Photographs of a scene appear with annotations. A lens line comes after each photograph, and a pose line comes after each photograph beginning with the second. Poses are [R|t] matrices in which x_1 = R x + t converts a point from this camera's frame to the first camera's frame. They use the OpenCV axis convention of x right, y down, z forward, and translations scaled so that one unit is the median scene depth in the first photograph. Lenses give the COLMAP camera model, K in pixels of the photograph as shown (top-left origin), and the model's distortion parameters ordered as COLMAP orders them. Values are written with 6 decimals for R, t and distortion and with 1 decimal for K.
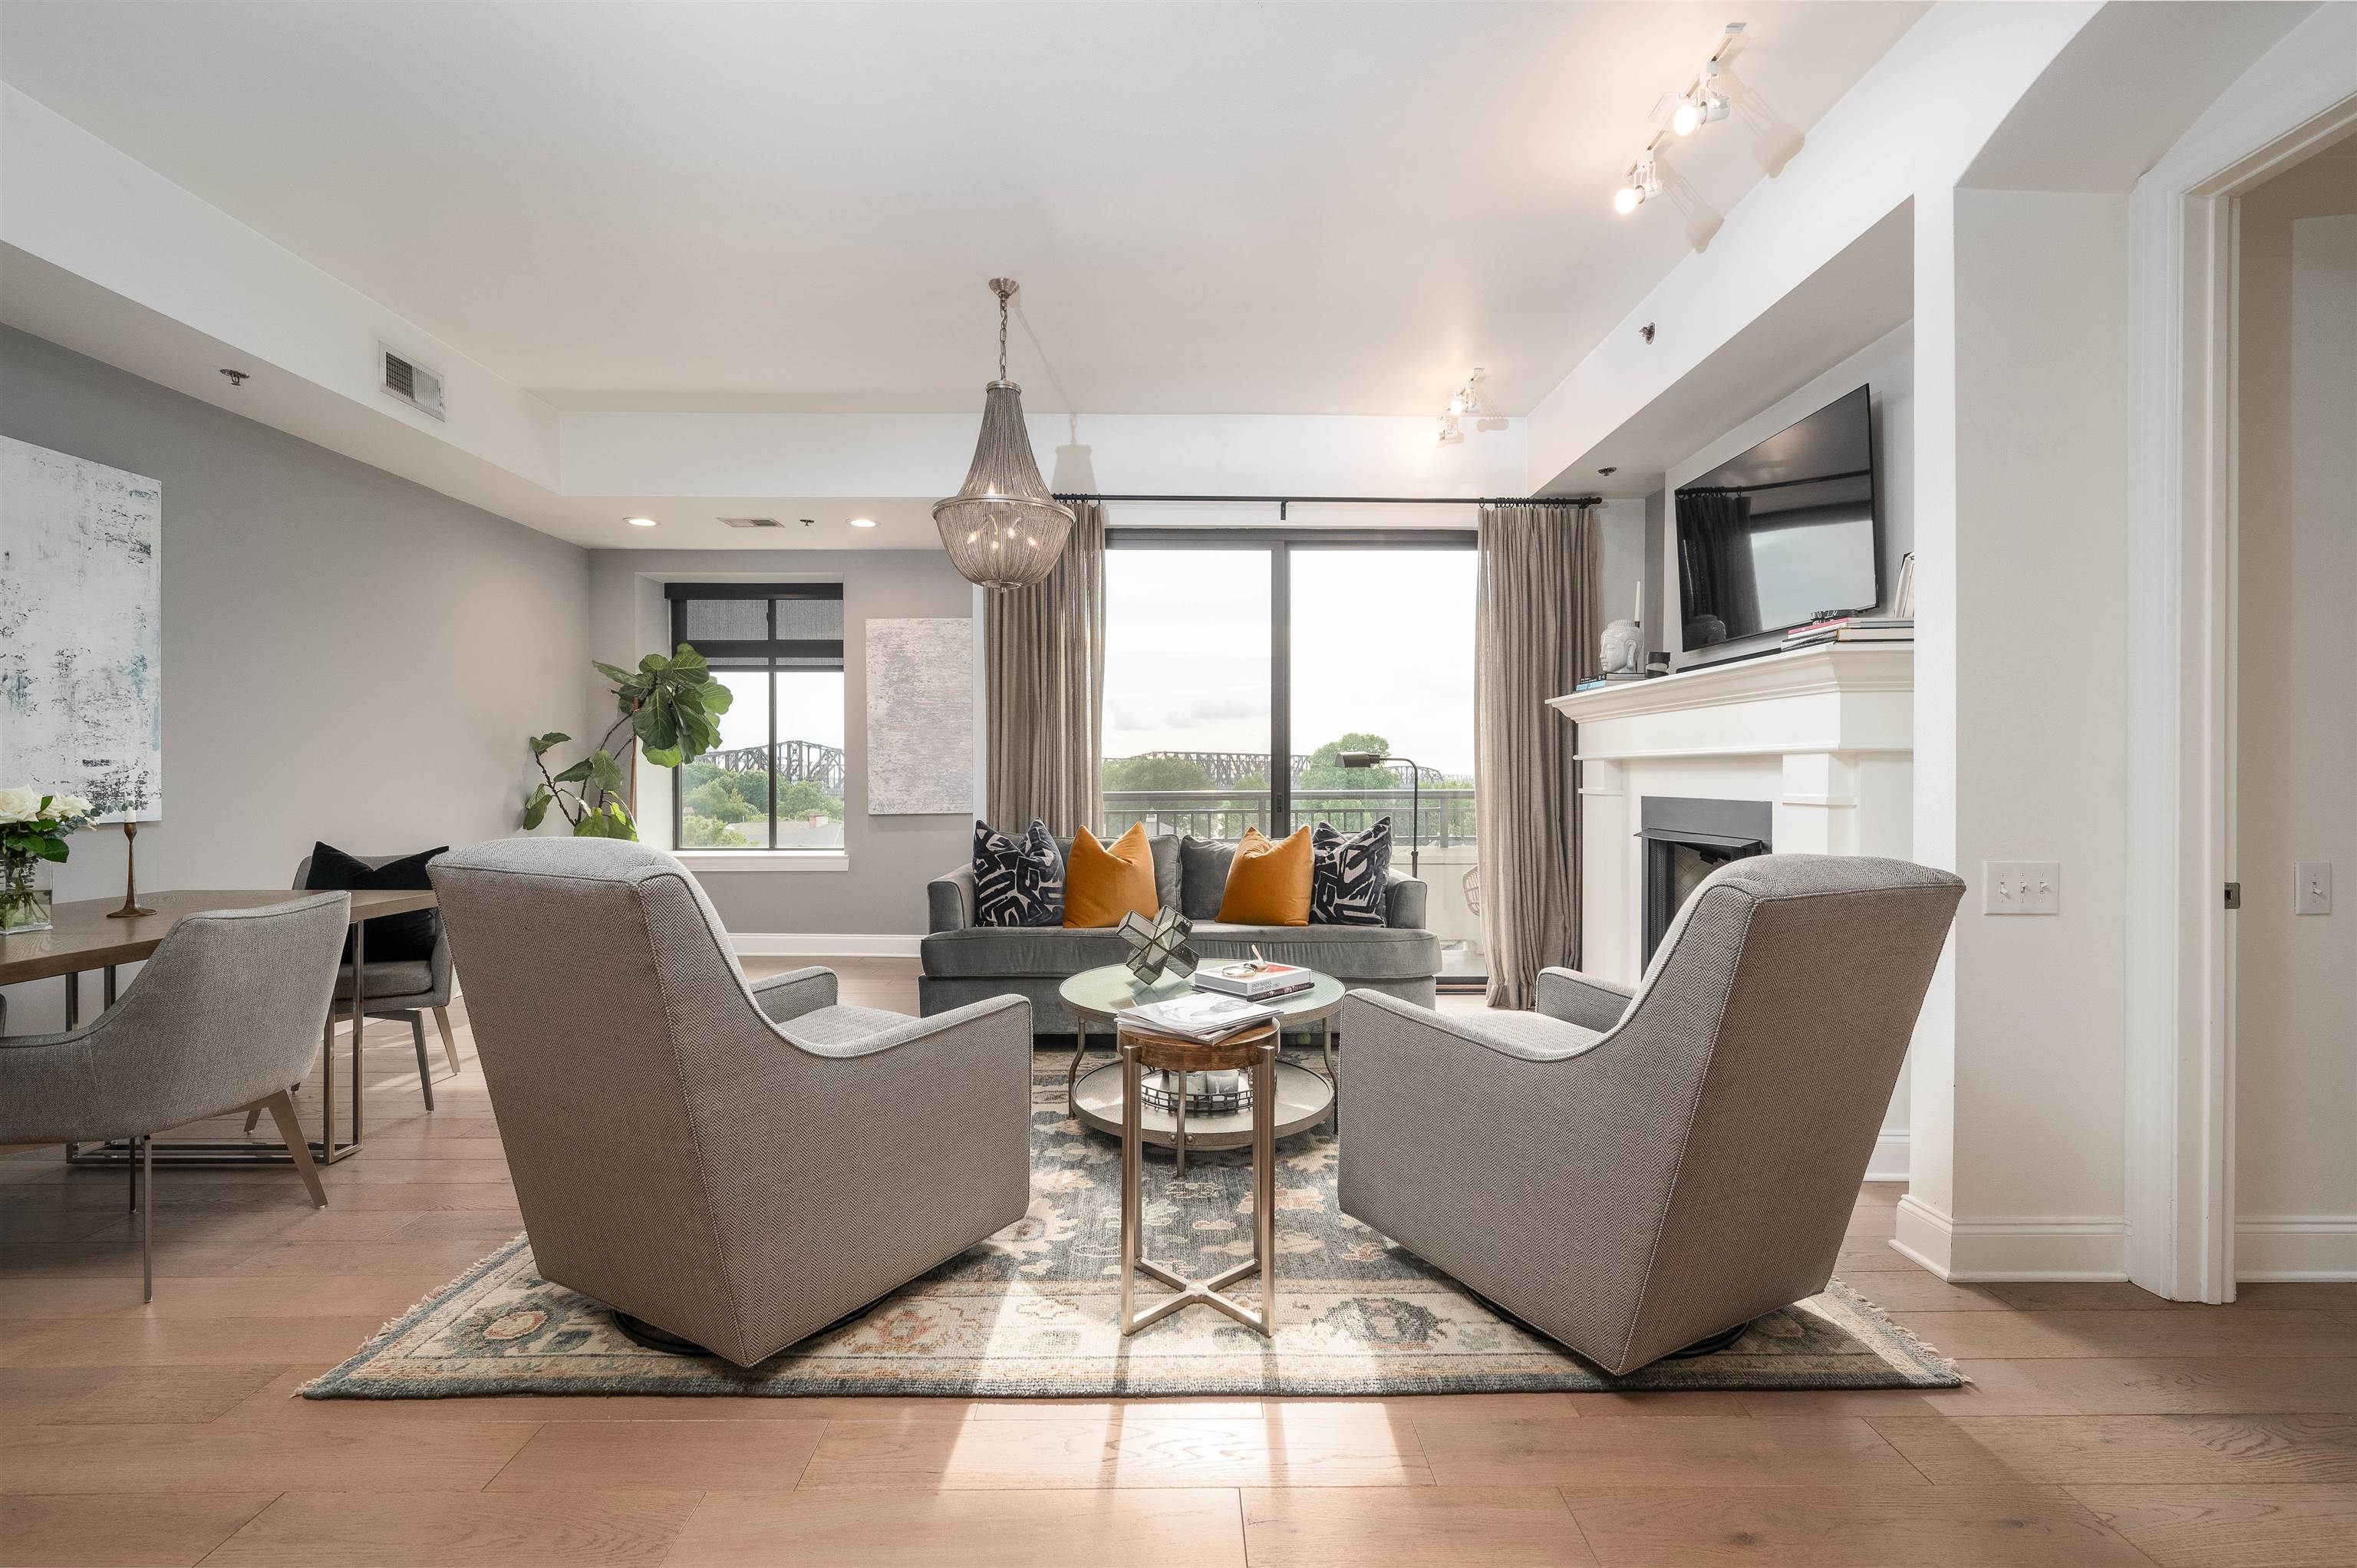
lens RADIAL K [[1047.8, 0, 1185.8], [0, 1047.8, 781.2], [0, 0, 1]] dist [-0.001170, -0.000076]
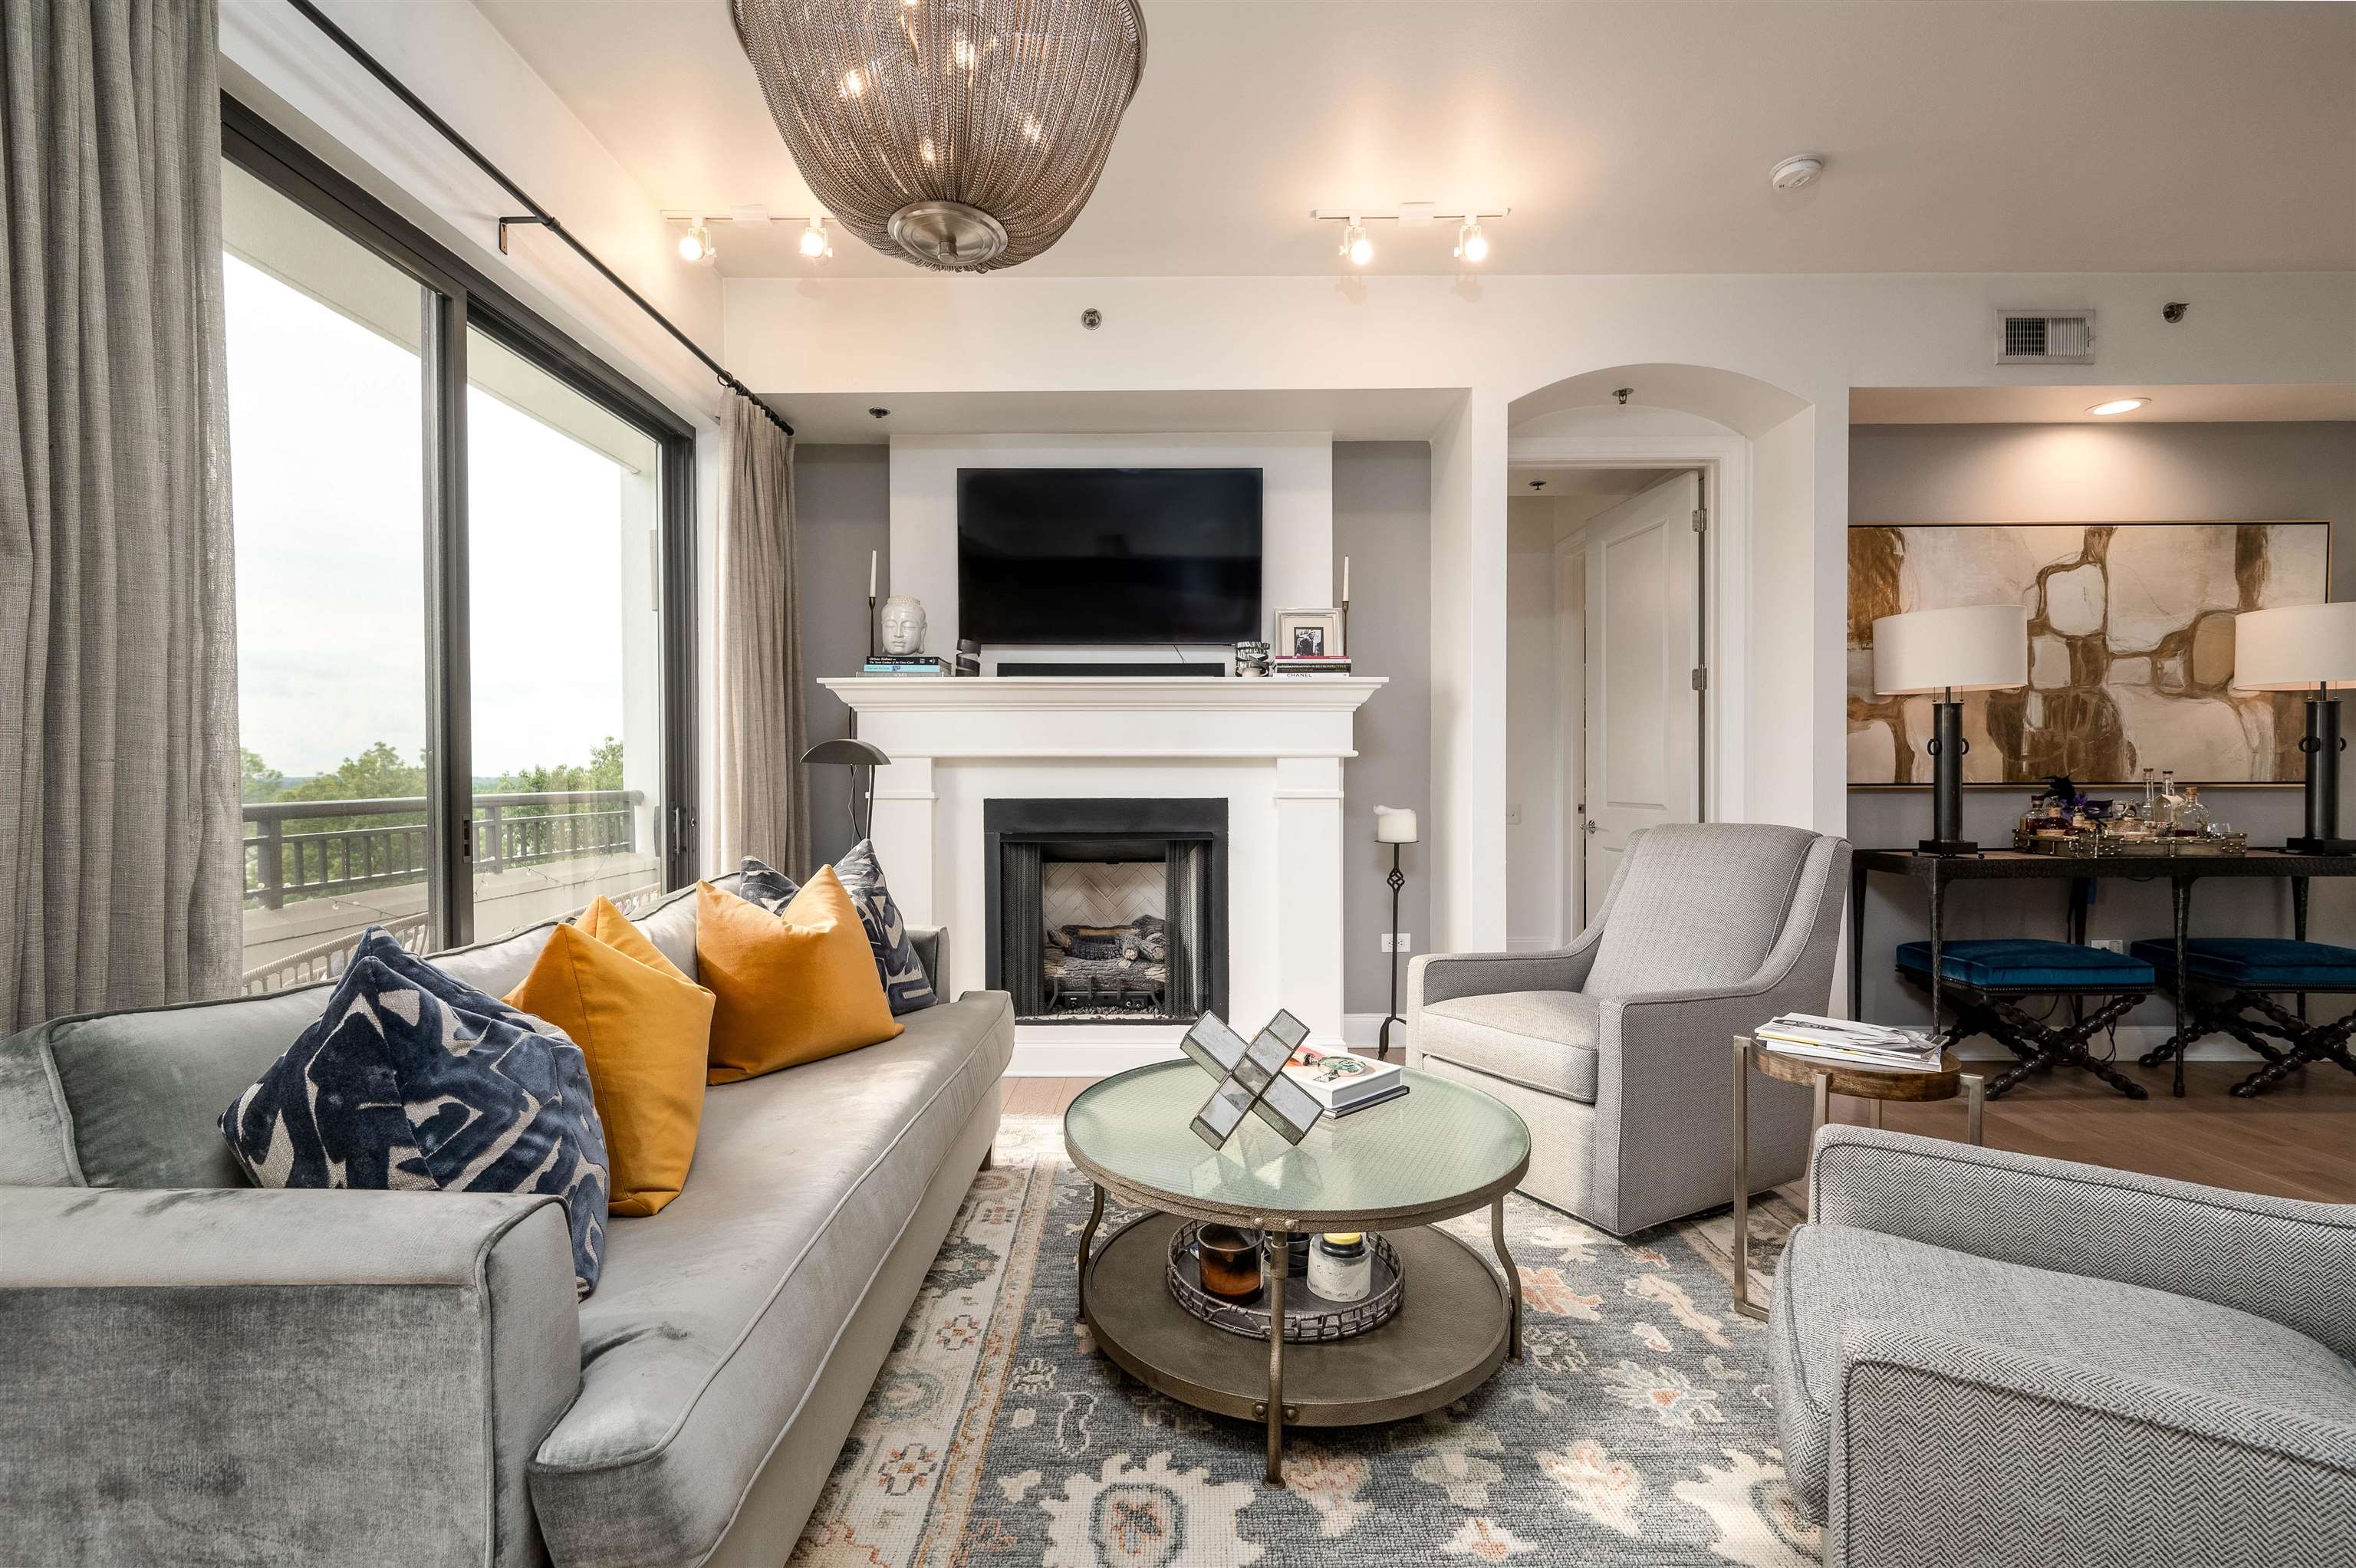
lens RADIAL K [[1036.0, 0, 1188.2], [0, 1036.0, 780.2], [0, 0, 1]] dist [0.001780, 0.000504]
pose [[0.002707, -0.007849, 0.999966, -0.418512], [0.007461, 0.999942, 0.007828, -0.007044], [-0.999969, 0.007439, 0.002765, 0.736227]]
